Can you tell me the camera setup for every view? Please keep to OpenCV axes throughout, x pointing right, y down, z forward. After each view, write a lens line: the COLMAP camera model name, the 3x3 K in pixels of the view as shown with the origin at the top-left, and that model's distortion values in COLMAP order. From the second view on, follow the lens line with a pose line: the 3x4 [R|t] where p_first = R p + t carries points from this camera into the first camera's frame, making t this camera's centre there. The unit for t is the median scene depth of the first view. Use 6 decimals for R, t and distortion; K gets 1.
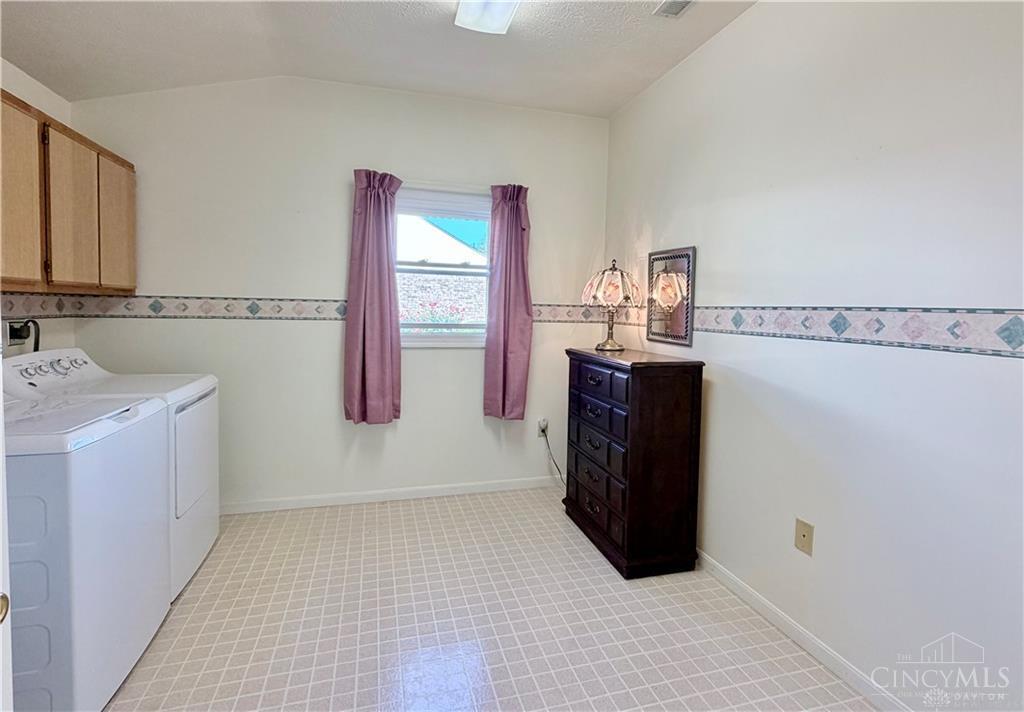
lens RADIAL K [[480.0, 0, 505.8], [0, 480.0, 330.5], [0, 0, 1]] dist [0.001467, 0.000370]
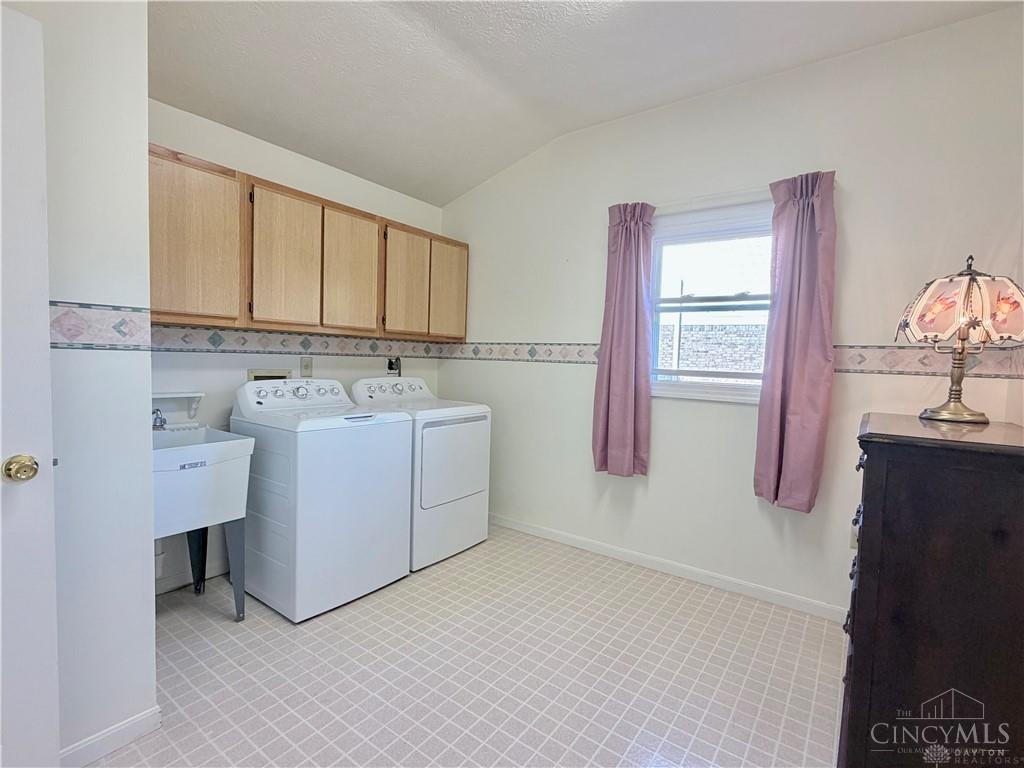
lens RADIAL K [[482.6, 0, 511.7], [0, 482.6, 385.0], [0, 0, 1]] dist [0.002558, 0.000009]
pose [[0.625088, 0.043408, -0.779347, 0.327388], [-0.057294, 0.998311, 0.009650, 0.022491], [0.778449, 0.038619, 0.626519, 0.251014]]
